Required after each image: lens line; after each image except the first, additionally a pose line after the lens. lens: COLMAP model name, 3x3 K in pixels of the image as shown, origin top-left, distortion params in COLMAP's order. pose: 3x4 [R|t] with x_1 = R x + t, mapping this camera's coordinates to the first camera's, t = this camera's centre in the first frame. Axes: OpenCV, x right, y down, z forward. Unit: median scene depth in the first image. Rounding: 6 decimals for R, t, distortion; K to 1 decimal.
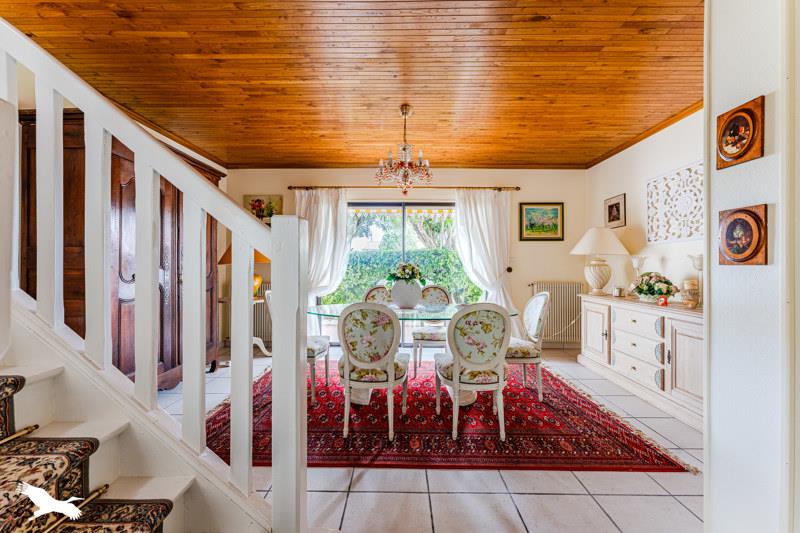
lens RADIAL K [[322.6, 0, 397.3], [0, 322.6, 263.5], [0, 0, 1]] dist [-0.003198, -0.000283]
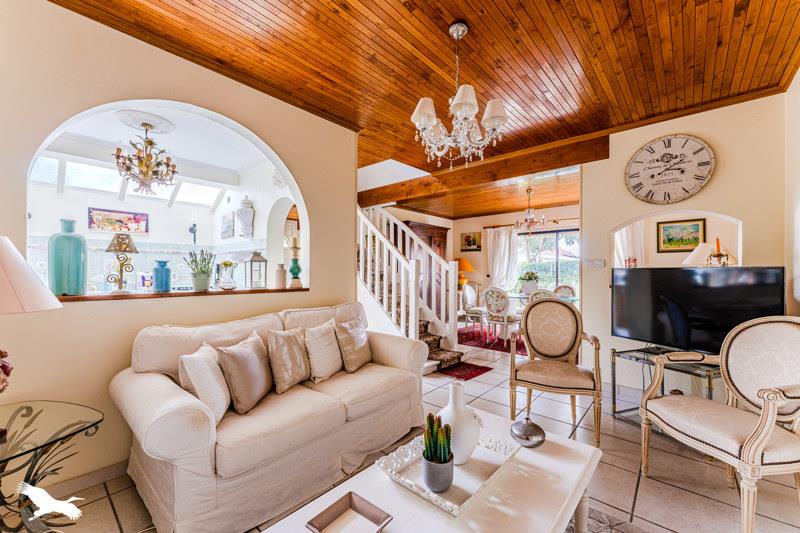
lens RADIAL K [[322.6, 0, 397.0], [0, 322.6, 268.9], [0, 0, 1]] dist [-0.003198, -0.000283]
pose [[0.760312, -0.007838, -0.649511, 0.425953], [0.006021, 0.999969, -0.005019, -0.007967], [0.649531, -0.000094, 0.760335, -0.610684]]
